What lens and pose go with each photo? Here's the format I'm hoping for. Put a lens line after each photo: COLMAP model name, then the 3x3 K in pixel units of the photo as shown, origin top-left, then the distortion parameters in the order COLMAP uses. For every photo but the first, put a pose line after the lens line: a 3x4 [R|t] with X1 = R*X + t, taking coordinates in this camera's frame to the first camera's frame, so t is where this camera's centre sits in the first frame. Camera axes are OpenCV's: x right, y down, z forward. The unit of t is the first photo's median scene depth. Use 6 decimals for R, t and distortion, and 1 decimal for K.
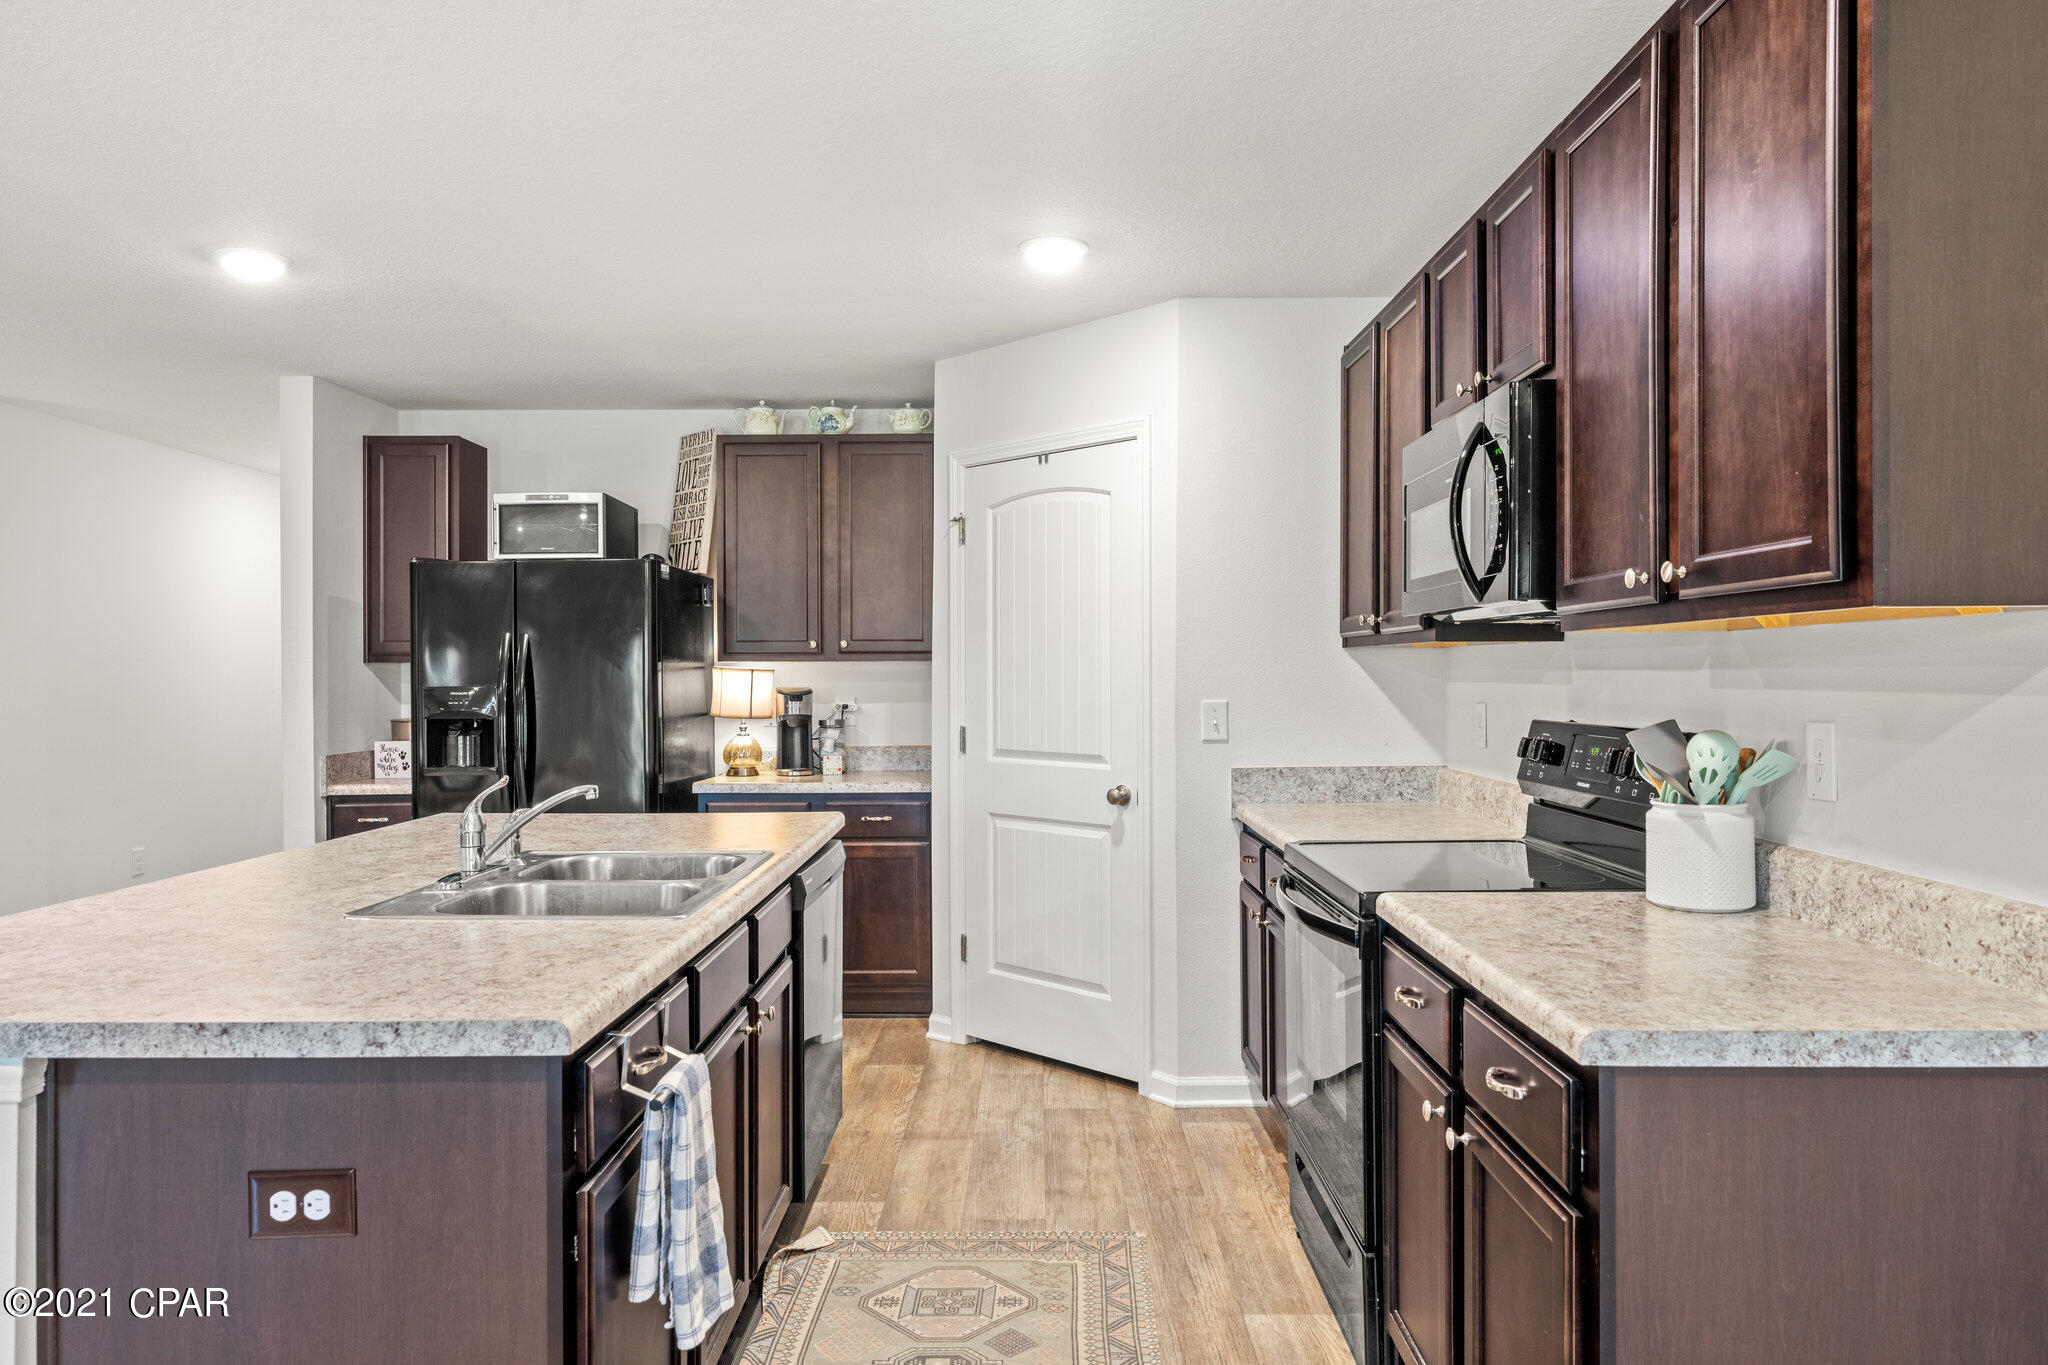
lens RADIAL K [[1353.9, 0, 1035.1], [0, 1353.9, 683.6], [0, 0, 1]] dist [0.003661, 0.000168]
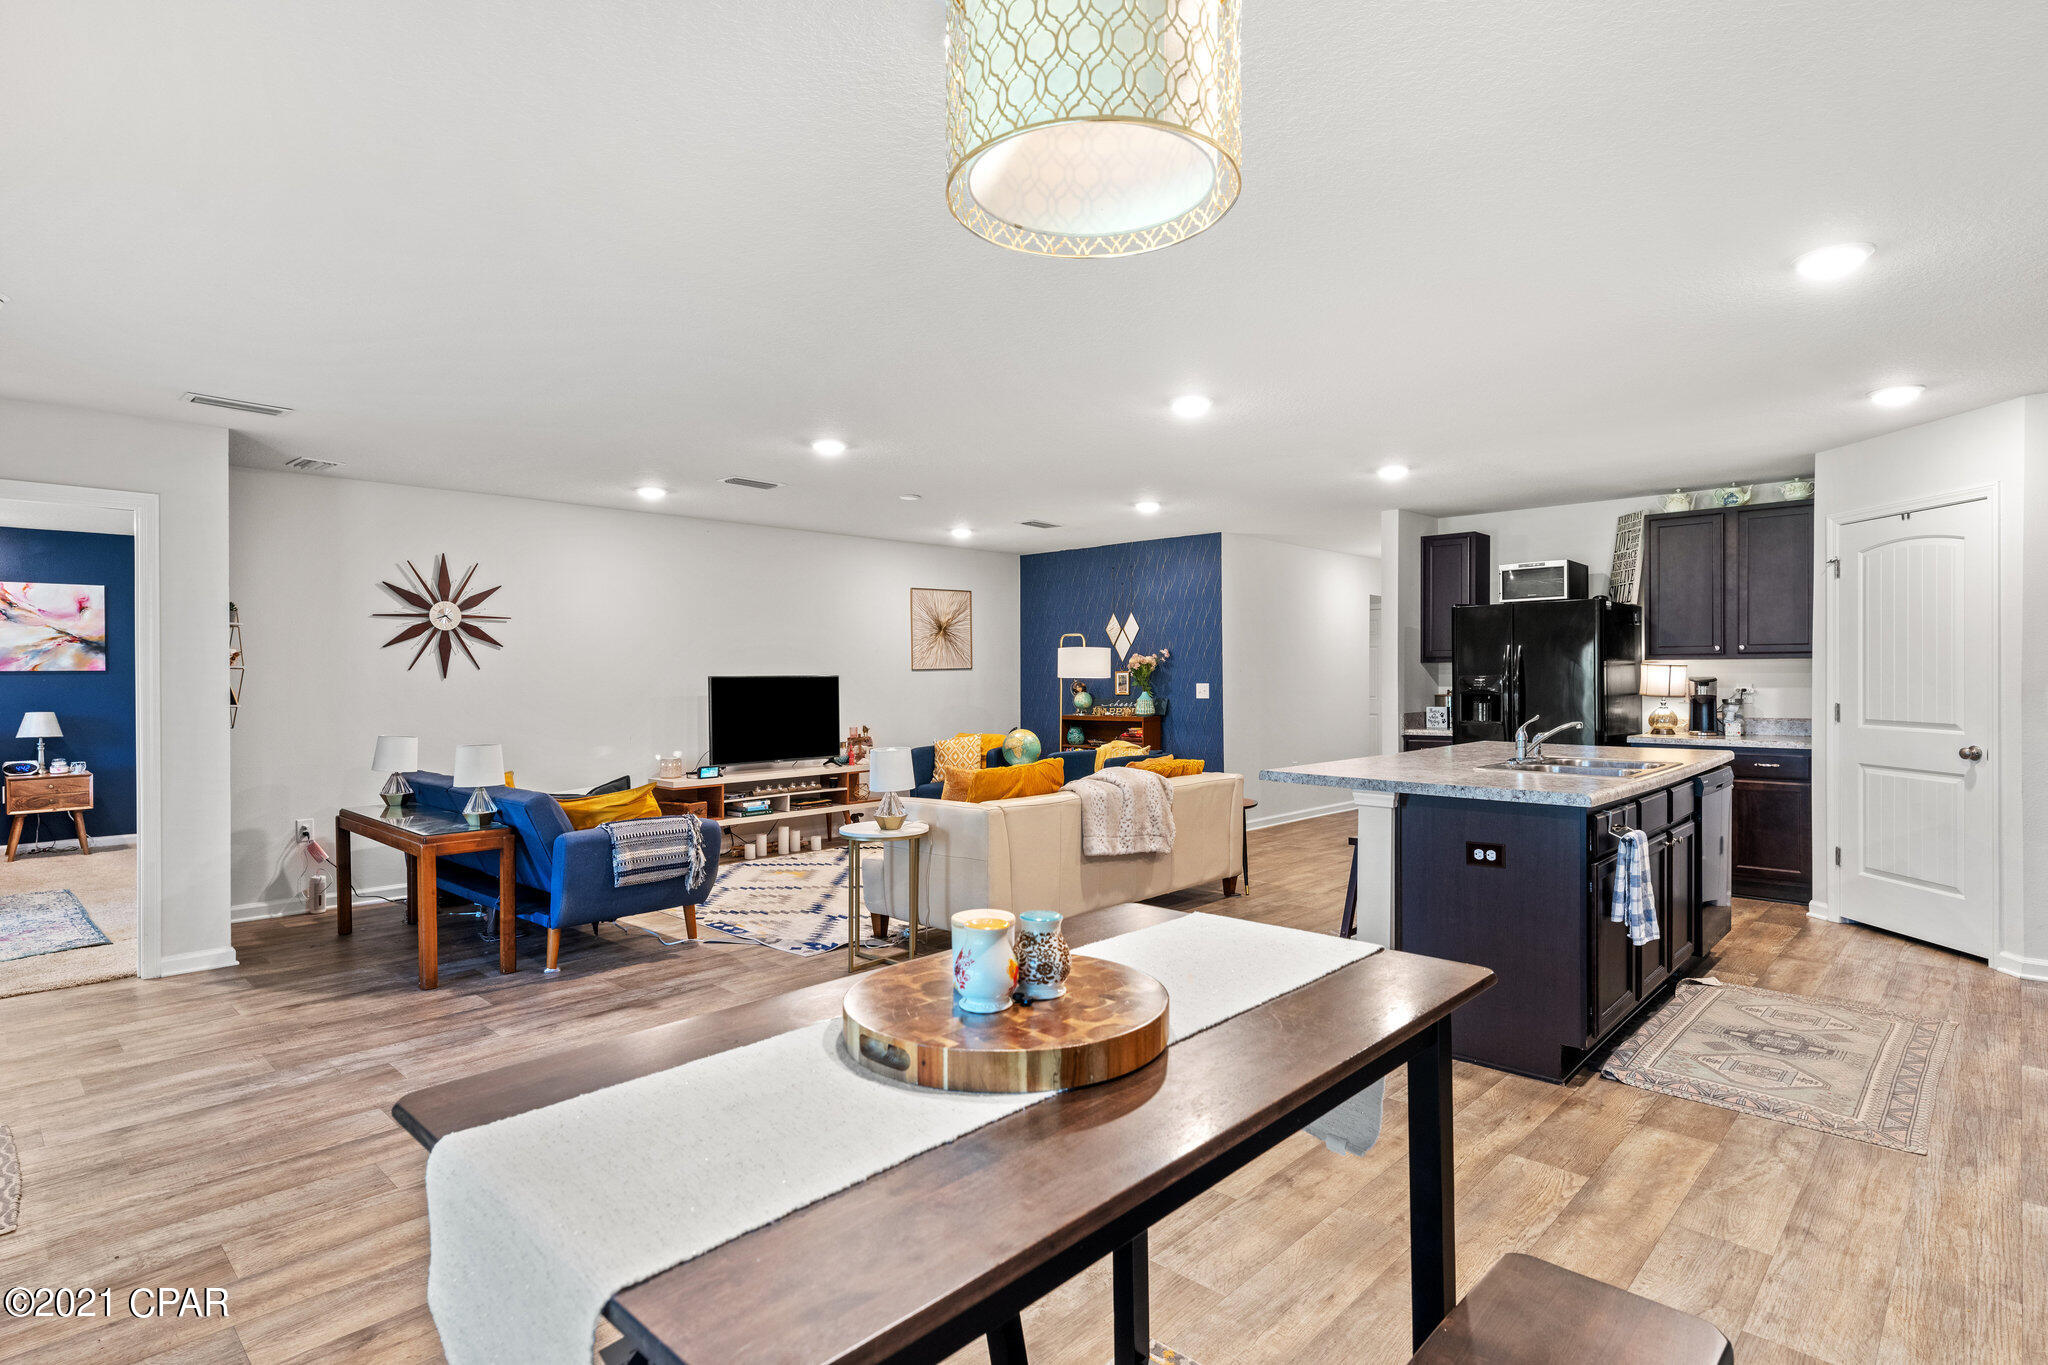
lens RADIAL K [[1042.5, 0, 1015.4], [0, 1042.5, 677.3], [0, 0, 1]] dist [-0.000028, -0.000820]
pose [[0.719692, 0.001904, -0.694290, 0.089362], [-0.001891, 0.999998, 0.000782, 0.004525], [0.694290, 0.000750, 0.719695, -0.422917]]
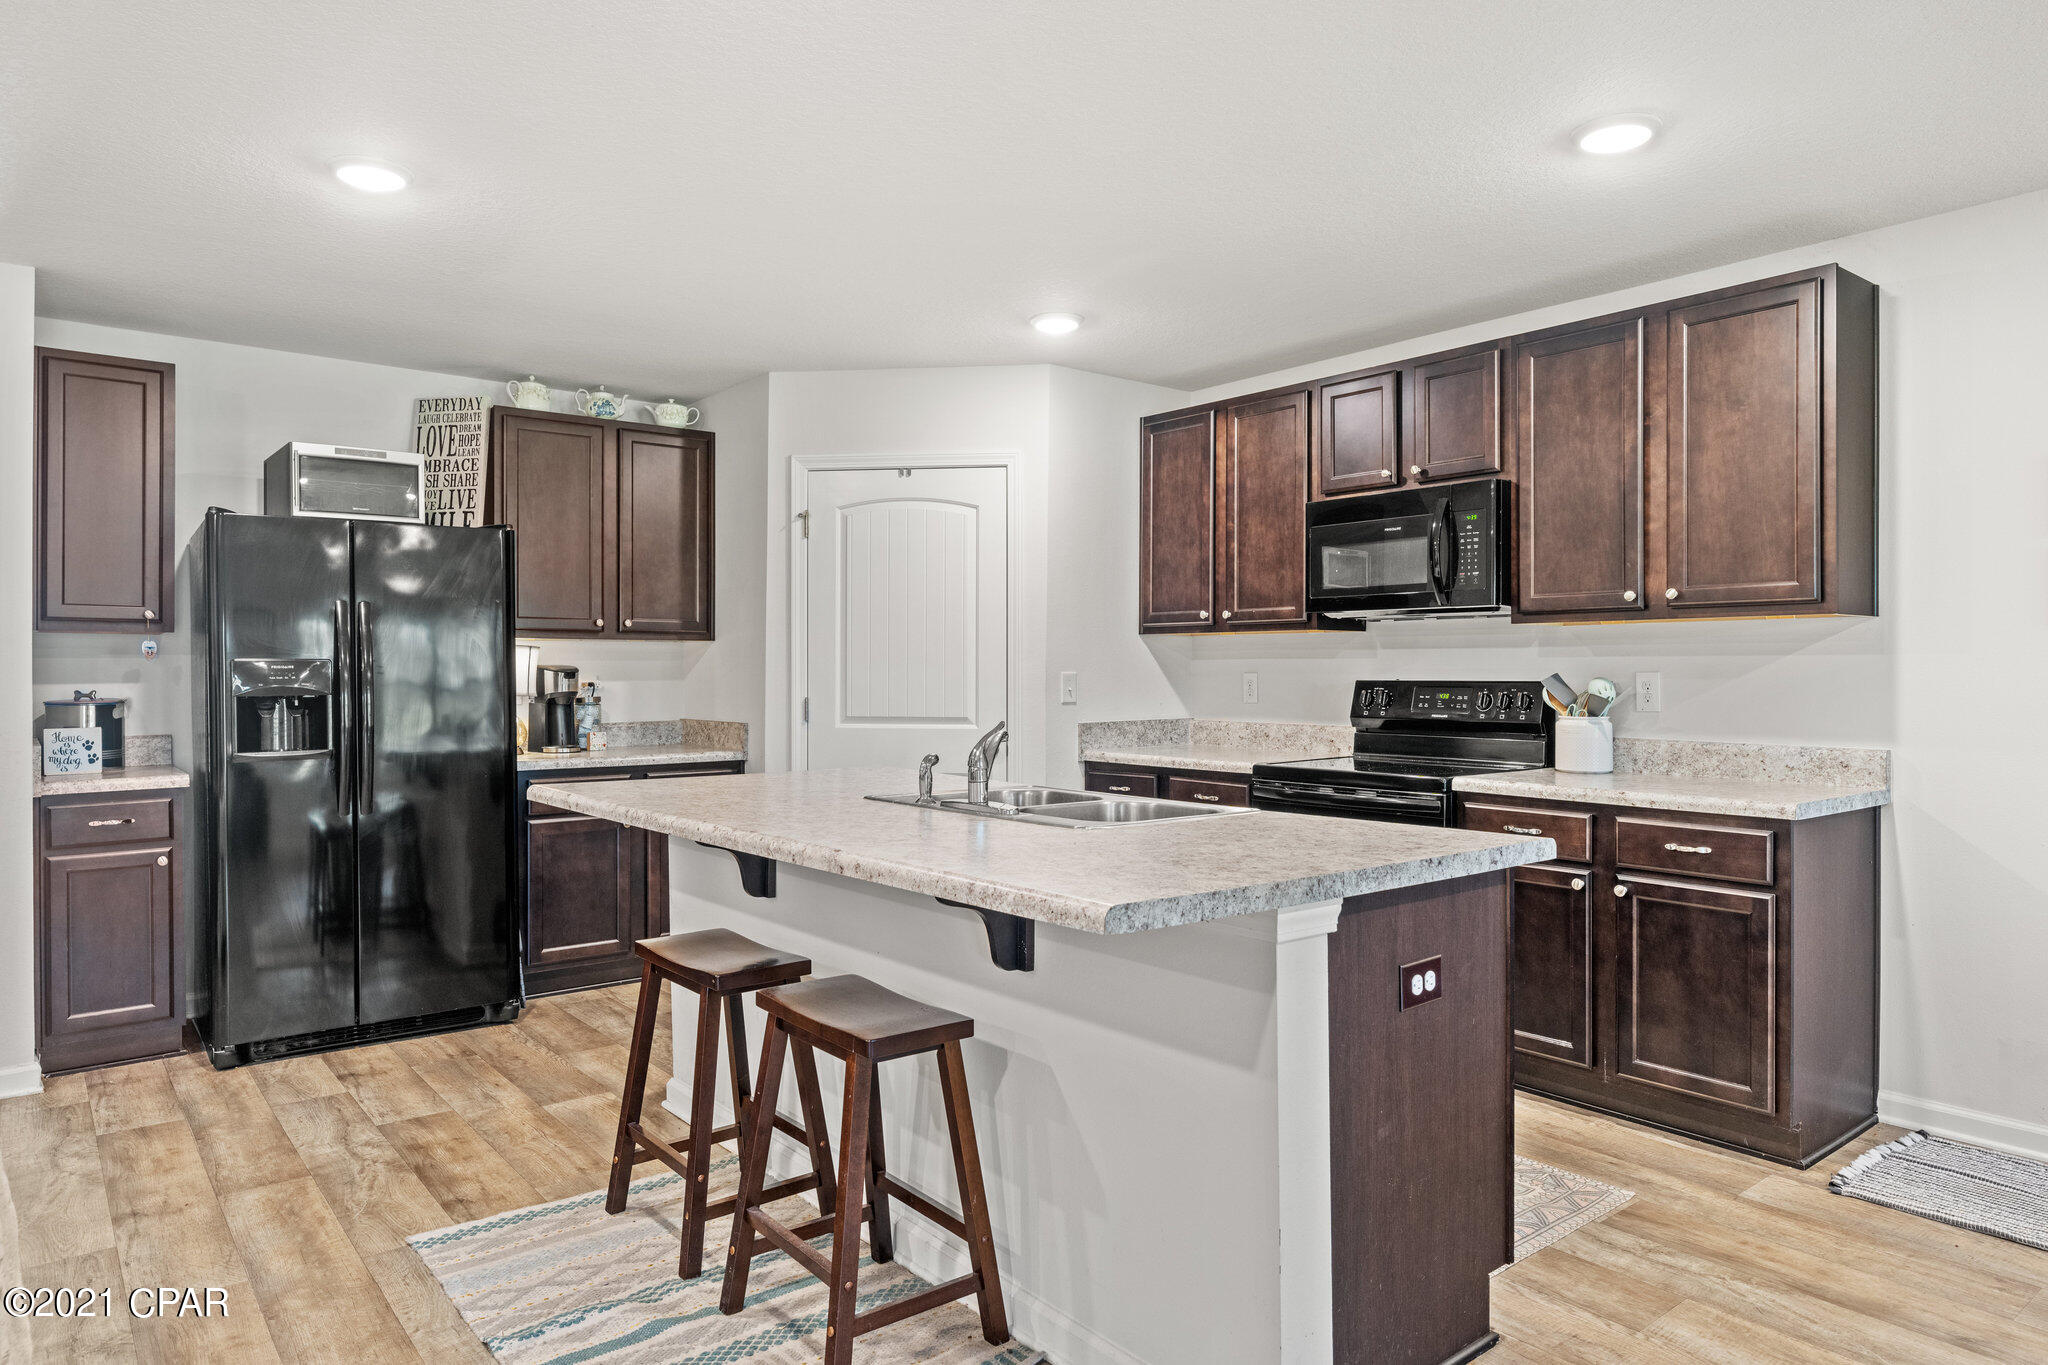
lens RADIAL K [[1266.7, 0, 1009.7], [0, 1266.7, 673.3], [0, 0, 1]] dist [-0.001541, -0.005470]
pose [[0.777952, 0.001402, 0.628323, -0.596963], [0.002513, 0.999983, -0.005342, 0.017328], [-0.628319, 0.005735, 0.777934, 0.068525]]
